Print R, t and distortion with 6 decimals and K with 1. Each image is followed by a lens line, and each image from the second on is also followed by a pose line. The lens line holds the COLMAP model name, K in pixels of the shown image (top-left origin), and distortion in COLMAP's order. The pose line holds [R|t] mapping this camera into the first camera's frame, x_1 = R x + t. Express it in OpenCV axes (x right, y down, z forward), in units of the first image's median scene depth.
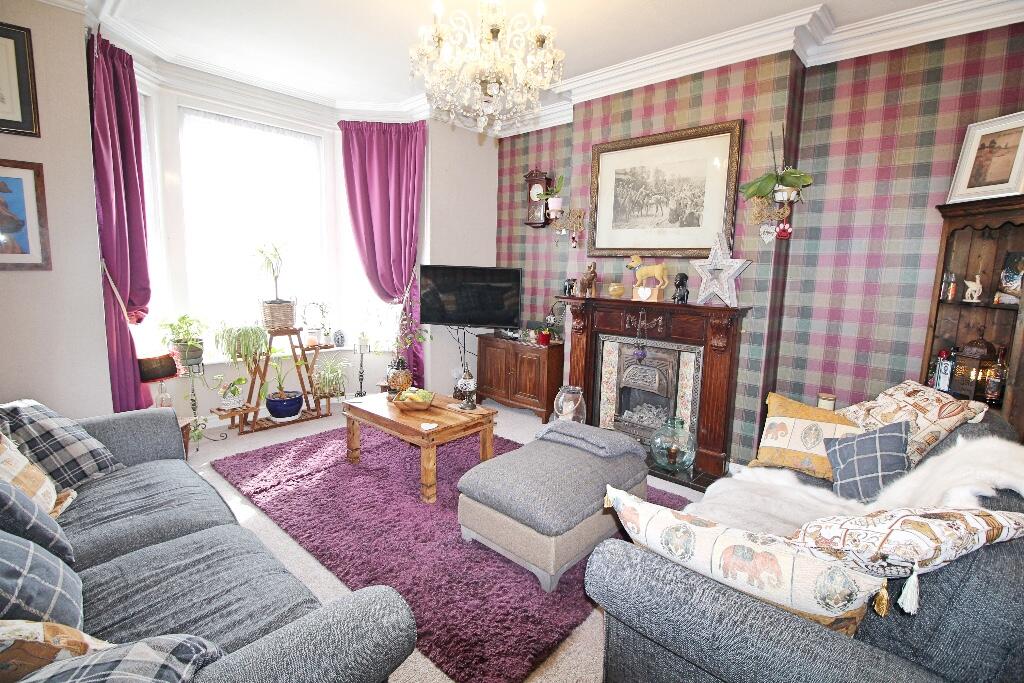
lens RADIAL K [[478.1, 0, 511.3], [0, 478.1, 328.3], [0, 0, 1]] dist [-0.009249, -0.000679]
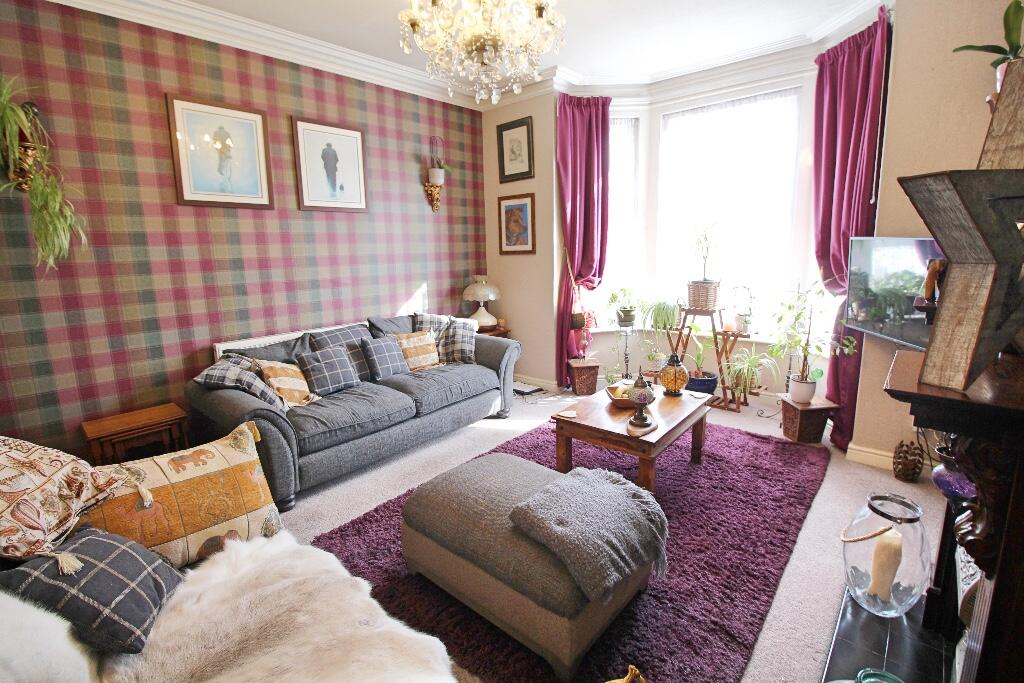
lens RADIAL K [[478.1, 0, 511.3], [0, 478.1, 328.3], [0, 0, 1]] dist [-0.009249, -0.000679]
pose [[0.018273, 0.141622, -0.989752, 0.535812], [-0.100951, 0.985120, 0.139096, -0.060213], [0.994724, 0.097375, 0.032298, 0.596108]]
